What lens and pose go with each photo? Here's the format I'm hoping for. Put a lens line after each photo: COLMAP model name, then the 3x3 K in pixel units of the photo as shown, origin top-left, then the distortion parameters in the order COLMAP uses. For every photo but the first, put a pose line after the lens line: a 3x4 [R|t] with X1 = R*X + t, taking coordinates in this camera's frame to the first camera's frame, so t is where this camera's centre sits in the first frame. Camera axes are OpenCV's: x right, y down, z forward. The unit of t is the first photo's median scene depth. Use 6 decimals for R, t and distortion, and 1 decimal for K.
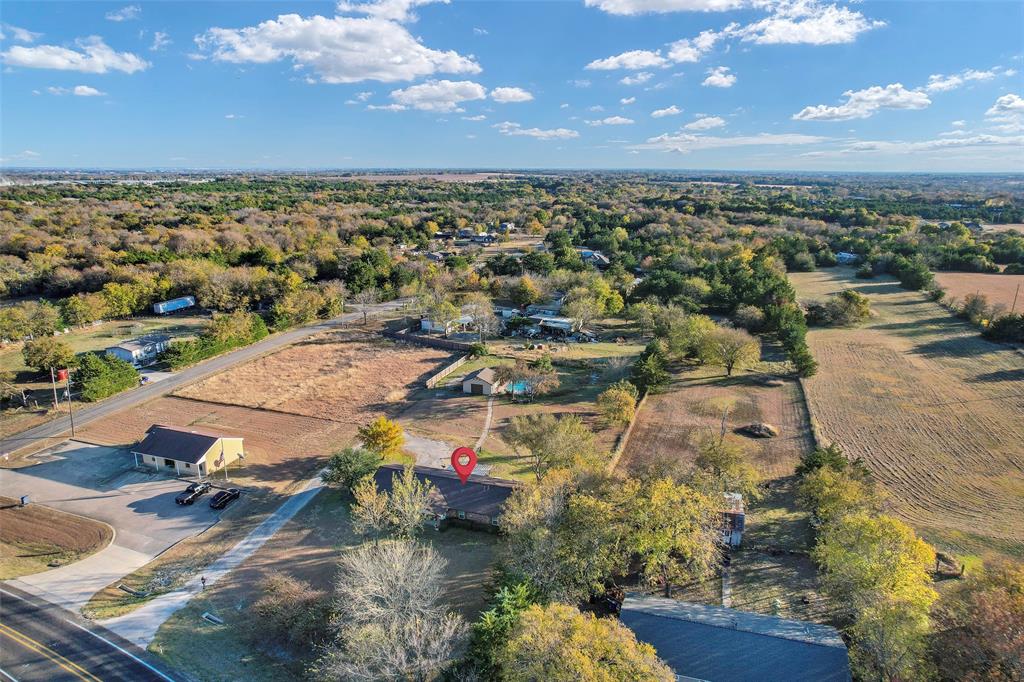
lens RADIAL K [[671.6, 0, 512.0], [0, 671.6, 341.0], [0, 0, 1]] dist [-0.059359, 0.048289]
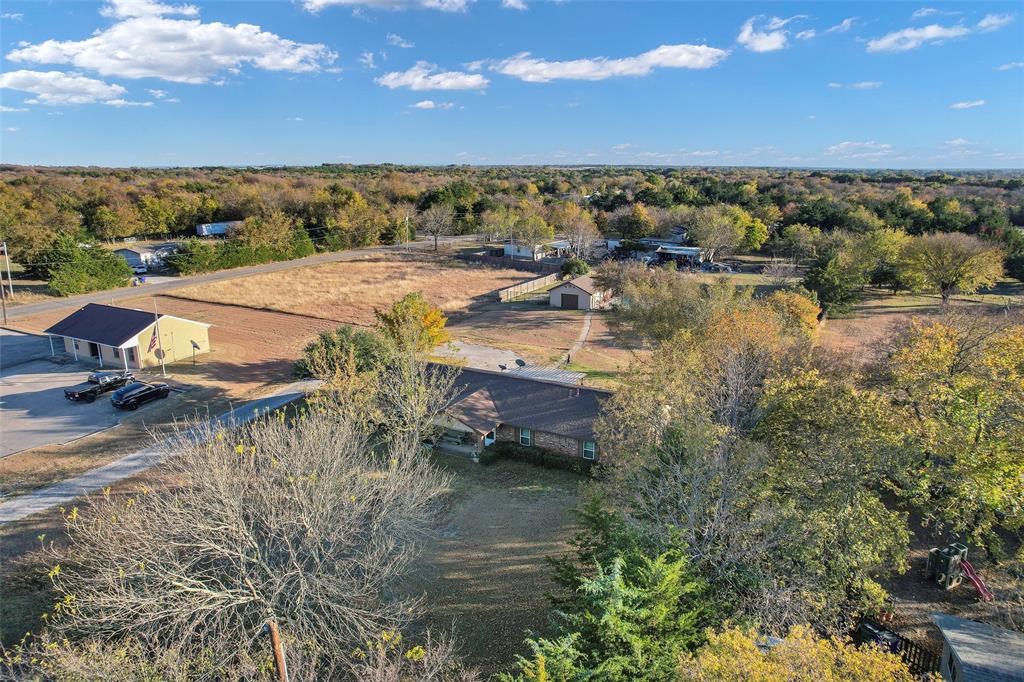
lens RADIAL K [[671.6, 0, 512.0], [0, 671.6, 341.0], [0, 0, 1]] dist [-0.059359, 0.048289]
pose [[0.988171, 0.038777, -0.148374, -0.006553], [-0.040175, 0.999172, -0.006430, 0.123291], [0.148001, 0.012315, 0.988910, 0.312448]]
